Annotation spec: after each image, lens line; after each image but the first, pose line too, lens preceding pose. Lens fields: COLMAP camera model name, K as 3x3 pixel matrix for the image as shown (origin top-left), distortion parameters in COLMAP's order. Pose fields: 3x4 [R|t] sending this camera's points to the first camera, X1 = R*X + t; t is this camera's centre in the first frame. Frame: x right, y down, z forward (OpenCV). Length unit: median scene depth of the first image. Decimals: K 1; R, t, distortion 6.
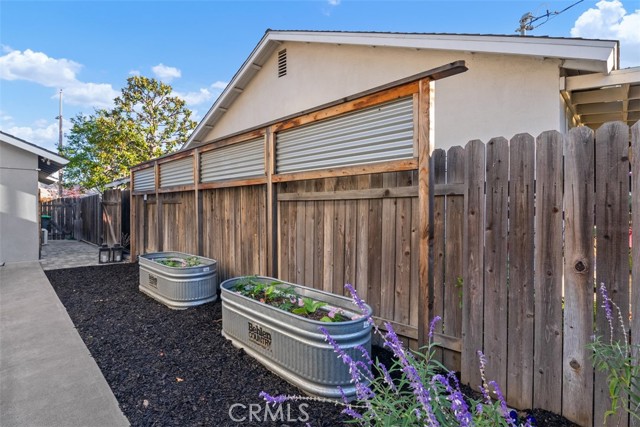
lens RADIAL K [[309.2, 0, 319.8], [0, 309.2, 211.3], [0, 0, 1]] dist [-0.005568, -0.000947]
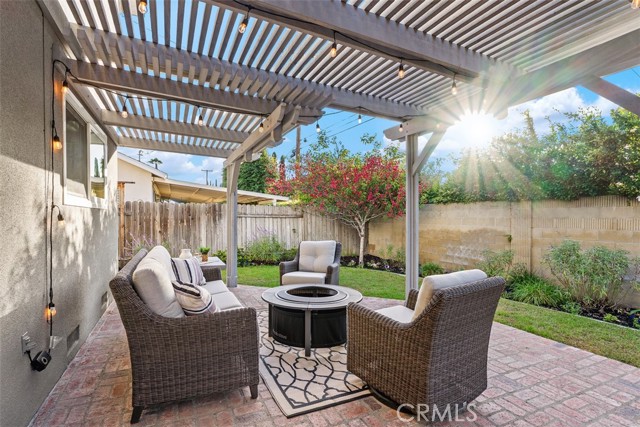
lens RADIAL K [[309.2, 0, 320.9], [0, 309.2, 218.4], [0, 0, 1]] dist [-0.005568, -0.000947]
pose [[0.343871, -0.009449, 0.938969, -2.502896], [0.014619, 0.999882, 0.004708, -0.007934], [-0.938903, 0.012108, 0.343968, -2.682162]]
